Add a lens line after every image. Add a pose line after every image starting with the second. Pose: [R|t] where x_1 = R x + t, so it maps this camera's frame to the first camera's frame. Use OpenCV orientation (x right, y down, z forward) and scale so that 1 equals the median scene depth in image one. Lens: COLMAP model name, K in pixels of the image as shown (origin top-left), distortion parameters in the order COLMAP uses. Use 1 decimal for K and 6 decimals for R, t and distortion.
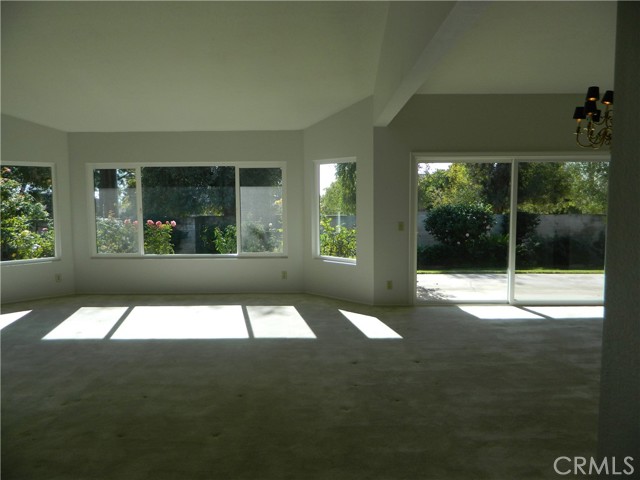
lens RADIAL K [[471.4, 0, 318.4], [0, 471.4, 243.4], [0, 0, 1]] dist [0.000173, -0.000018]
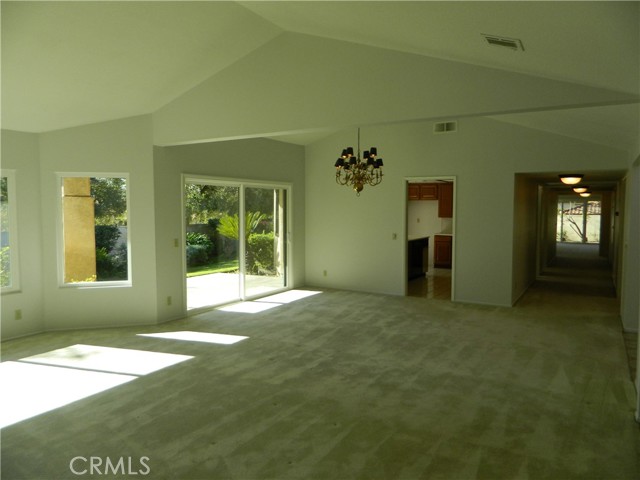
lens RADIAL K [[471.4, 0, 317.9], [0, 471.4, 236.7], [0, 0, 1]] dist [0.000173, -0.000018]
pose [[0.489835, -0.044115, 0.870698, -0.595590], [0.077356, 0.996979, 0.006995, -0.033478], [-0.868377, 0.063927, 0.491768, 0.213593]]
